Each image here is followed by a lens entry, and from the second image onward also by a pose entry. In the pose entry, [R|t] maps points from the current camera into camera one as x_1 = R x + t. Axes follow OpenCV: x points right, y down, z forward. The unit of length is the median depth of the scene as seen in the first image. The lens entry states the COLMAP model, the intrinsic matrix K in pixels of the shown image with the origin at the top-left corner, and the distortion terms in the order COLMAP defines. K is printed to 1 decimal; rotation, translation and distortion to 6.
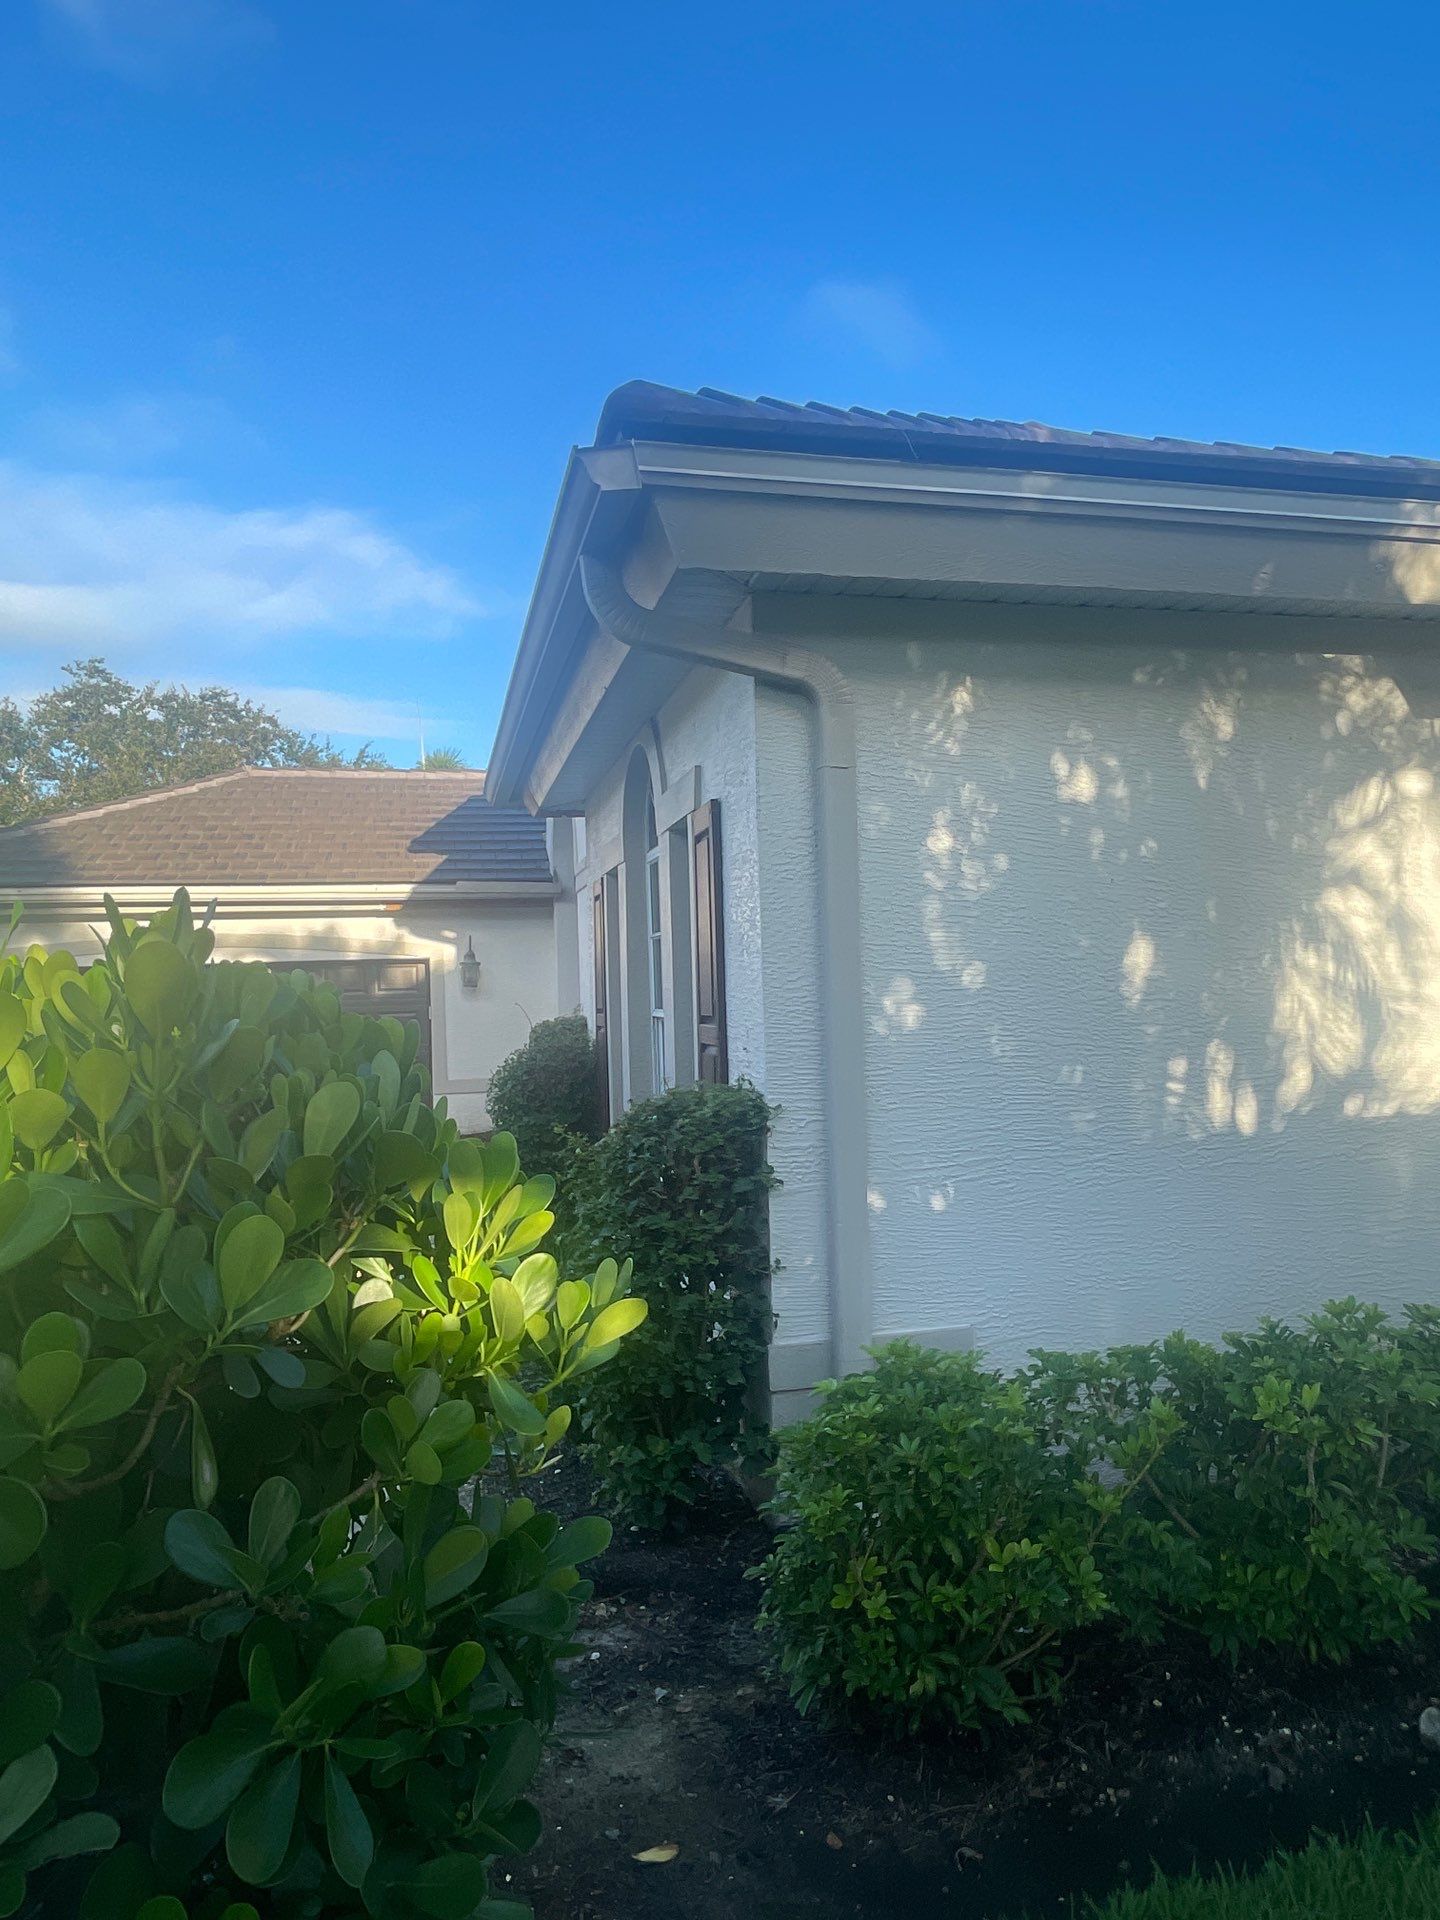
lens RADIAL K [[1215.3, 0, 718.8], [0, 1215.3, 948.7], [0, 0, 1]] dist [-0.006109, -0.000034]
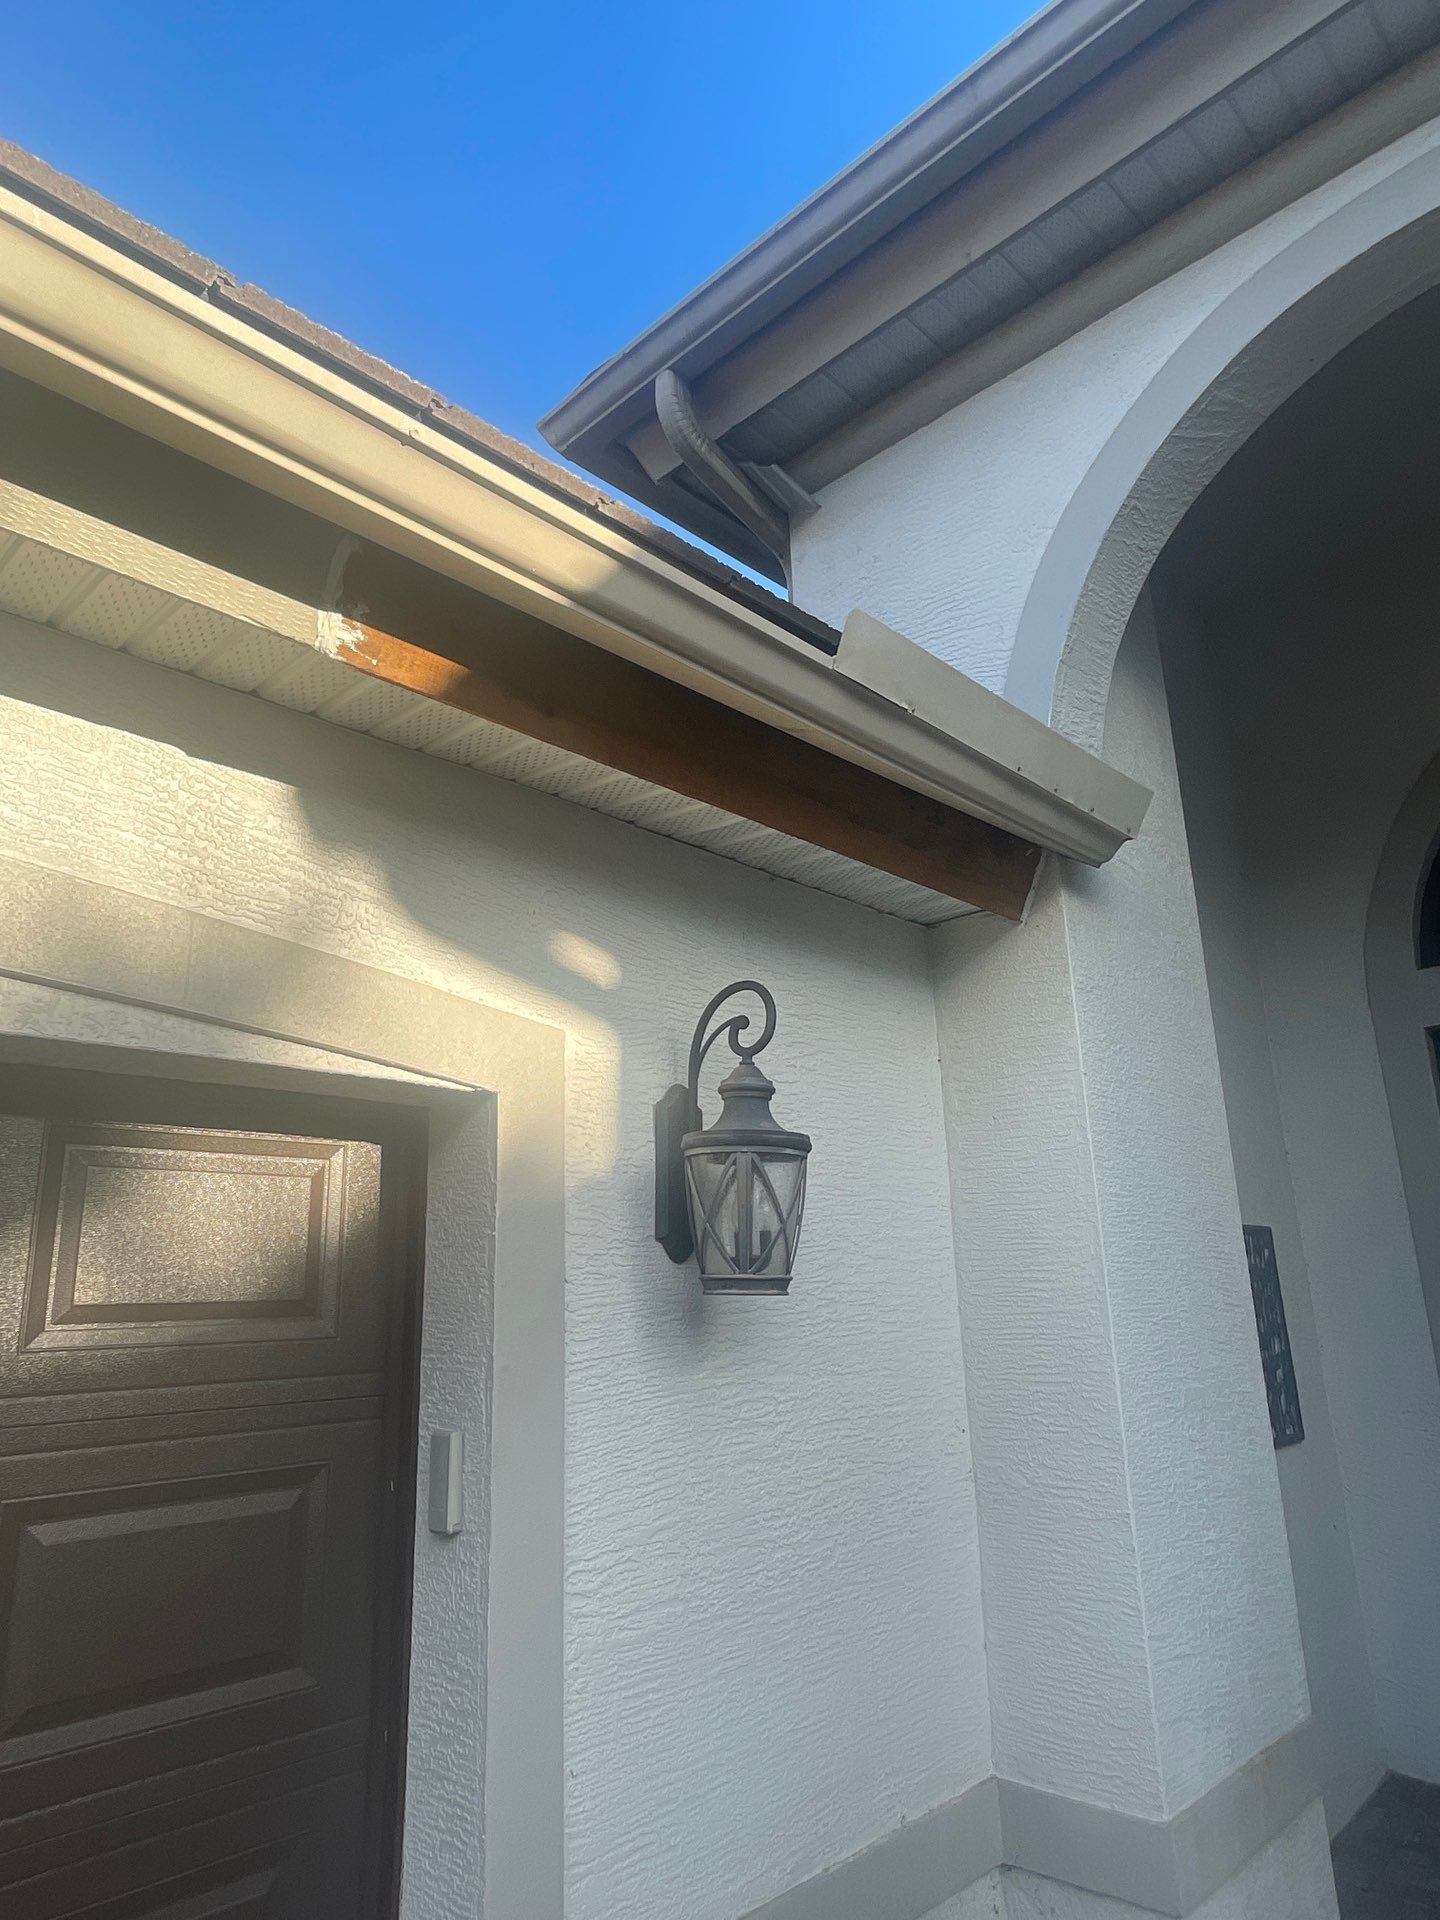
lens RADIAL K [[1215.3, 0, 718.8], [0, 1215.3, 948.7], [0, 0, 1]] dist [-0.006109, -0.000034]
pose [[0.834898, 0.155105, 0.528098, -1.003410], [-0.012610, 0.964611, -0.263375, 0.106086], [-0.550260, 0.213233, 0.807308, 2.900388]]
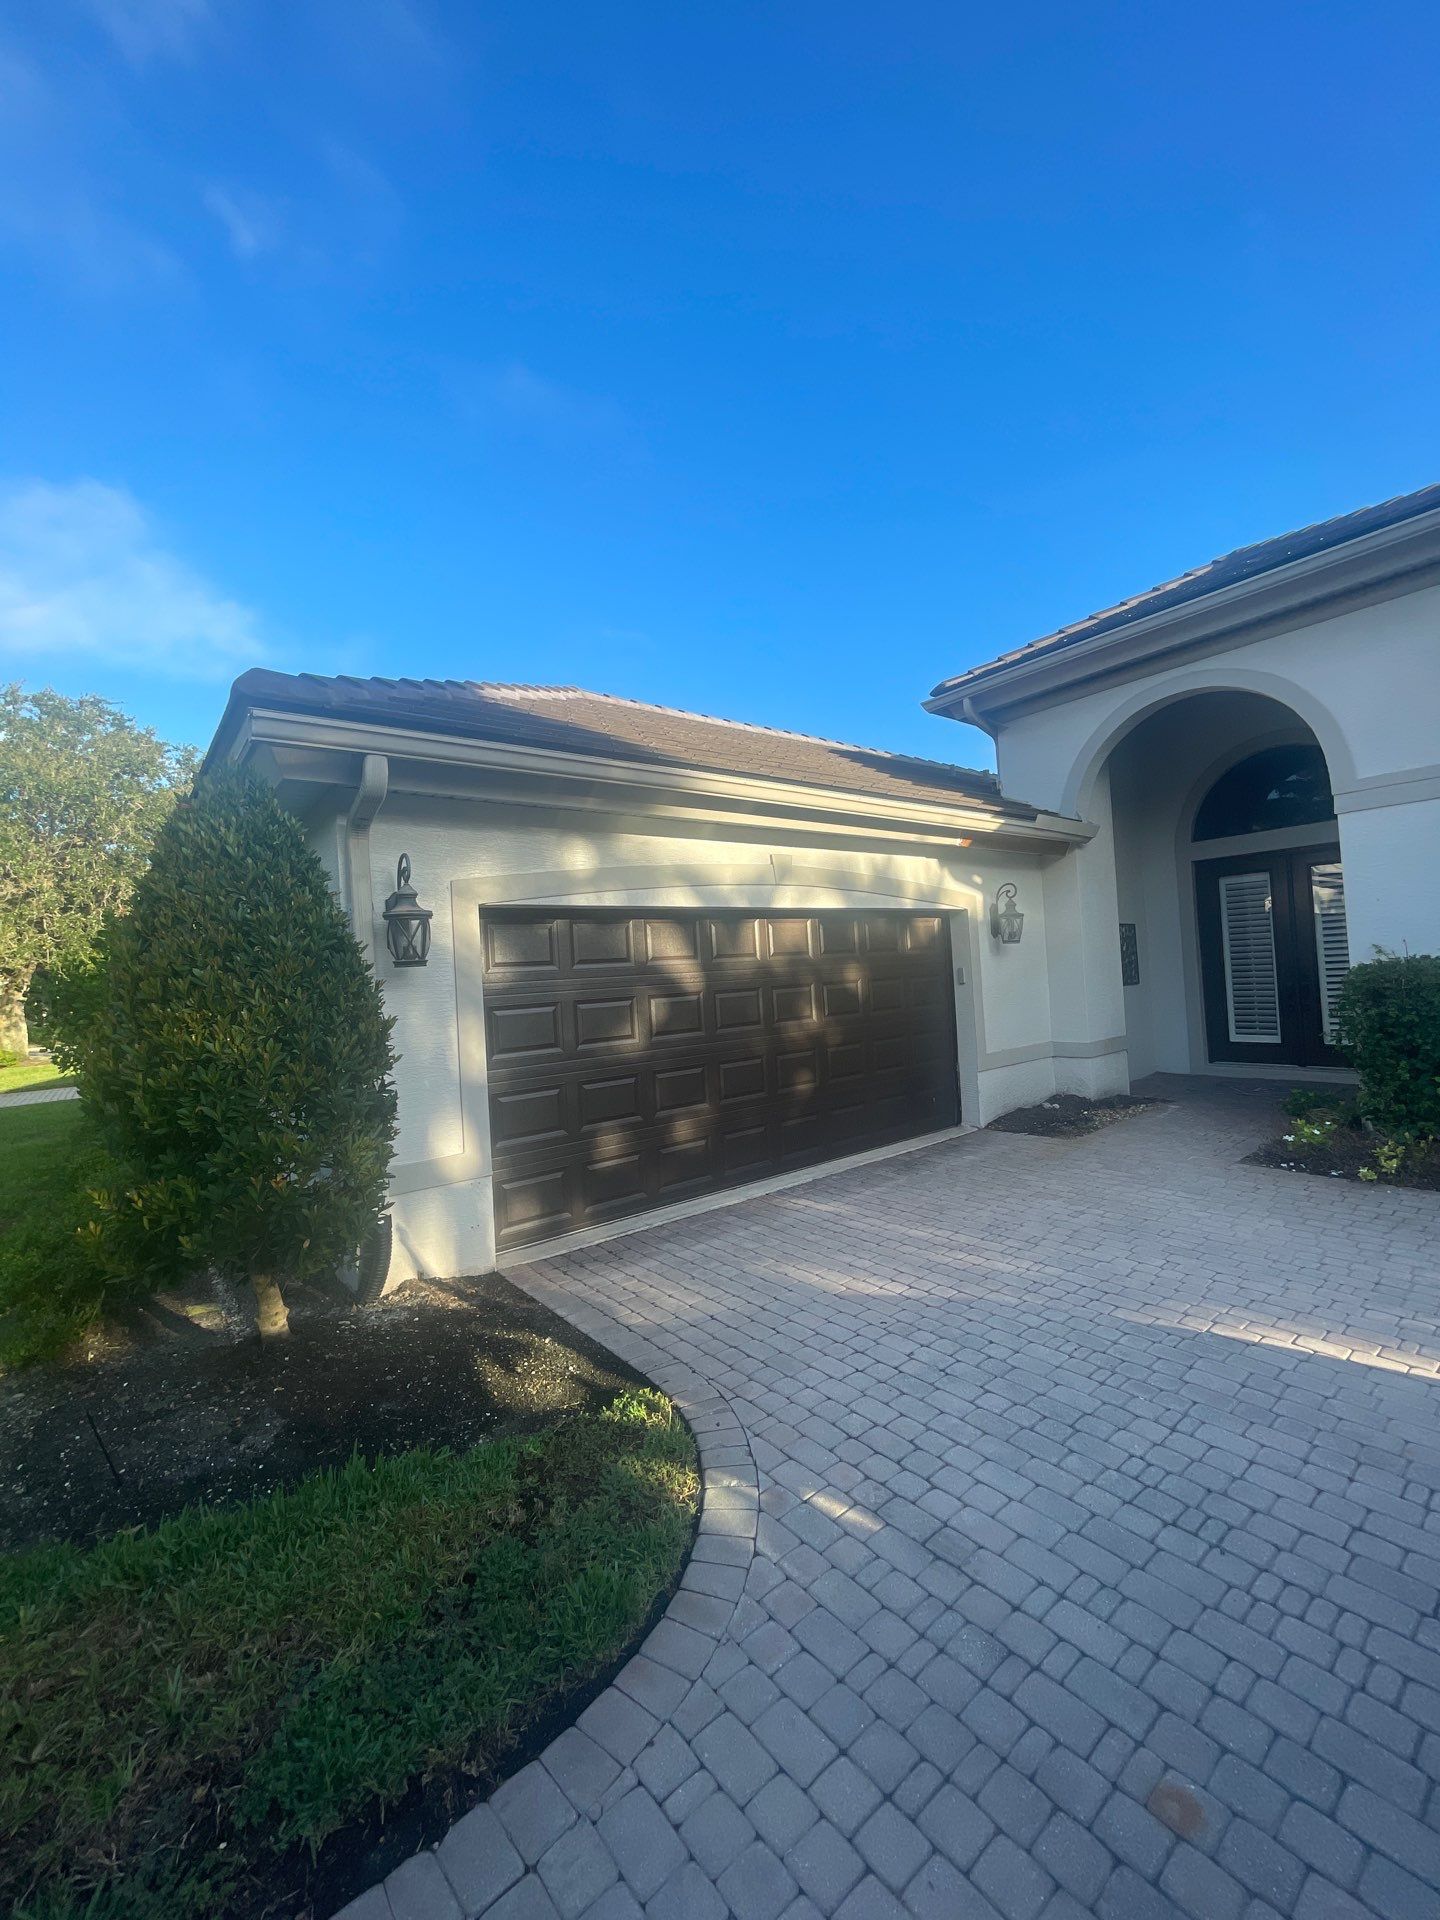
lens RADIAL K [[775.2, 0, 717.0], [0, 775.2, 955.0], [0, 0, 1]] dist [-0.002922, -0.000179]
pose [[0.904977, -0.011125, 0.425316, -2.105367], [0.014404, 0.999886, -0.004495, 0.138329], [-0.425218, 0.010194, 0.905034, 1.989396]]
